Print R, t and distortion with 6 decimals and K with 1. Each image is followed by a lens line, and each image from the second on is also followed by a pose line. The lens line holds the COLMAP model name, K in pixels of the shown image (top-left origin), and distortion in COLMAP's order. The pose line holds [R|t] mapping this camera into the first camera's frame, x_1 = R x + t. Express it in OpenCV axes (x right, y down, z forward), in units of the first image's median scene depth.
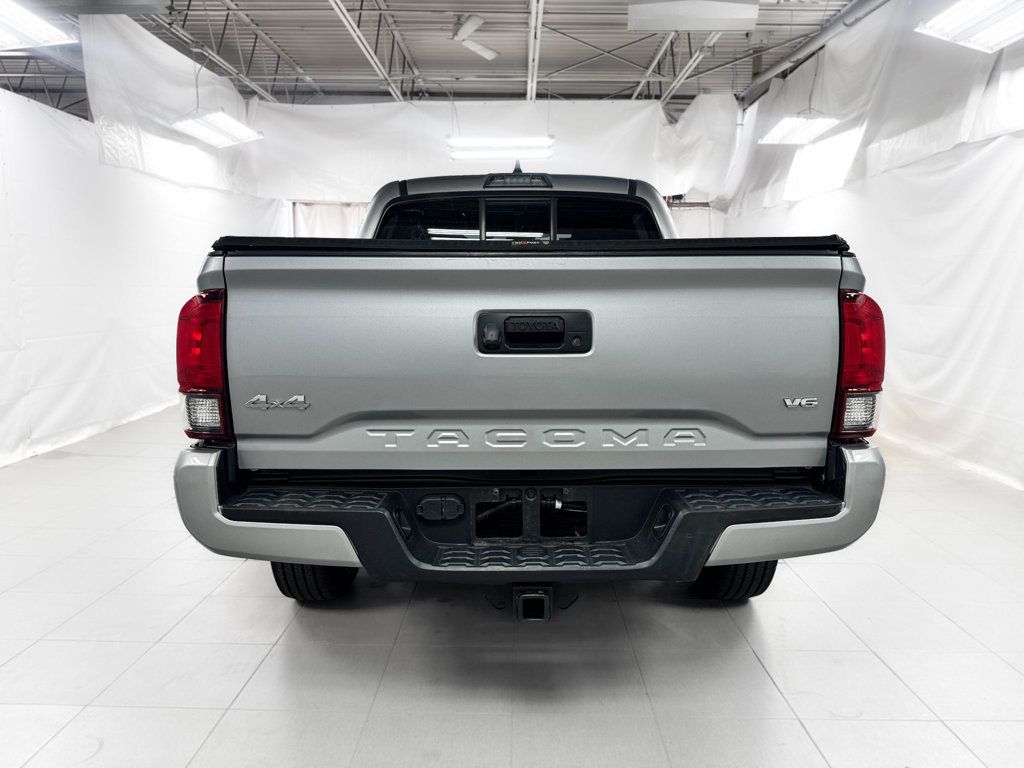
lens RADIAL K [[767.5, 0, 537.2], [0, 767.5, 380.5], [0, 0, 1]] dist [-0.000362, -0.000473]
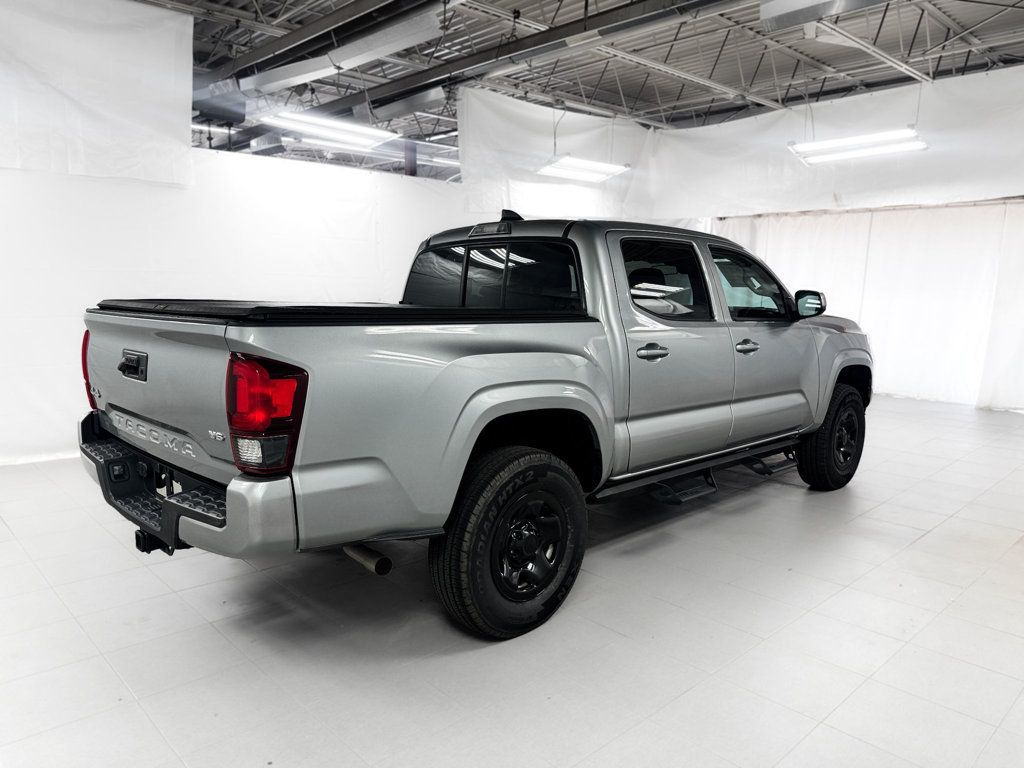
lens RADIAL K [[759.2, 0, 472.6], [0, 759.2, 365.5], [0, 0, 1]] dist [0.065097, -0.085895]
pose [[0.656315, 0.081446, -0.750078, 0.353192], [-0.093378, 0.995282, 0.026365, -0.036401], [0.748686, 0.052737, 0.660824, 0.101975]]
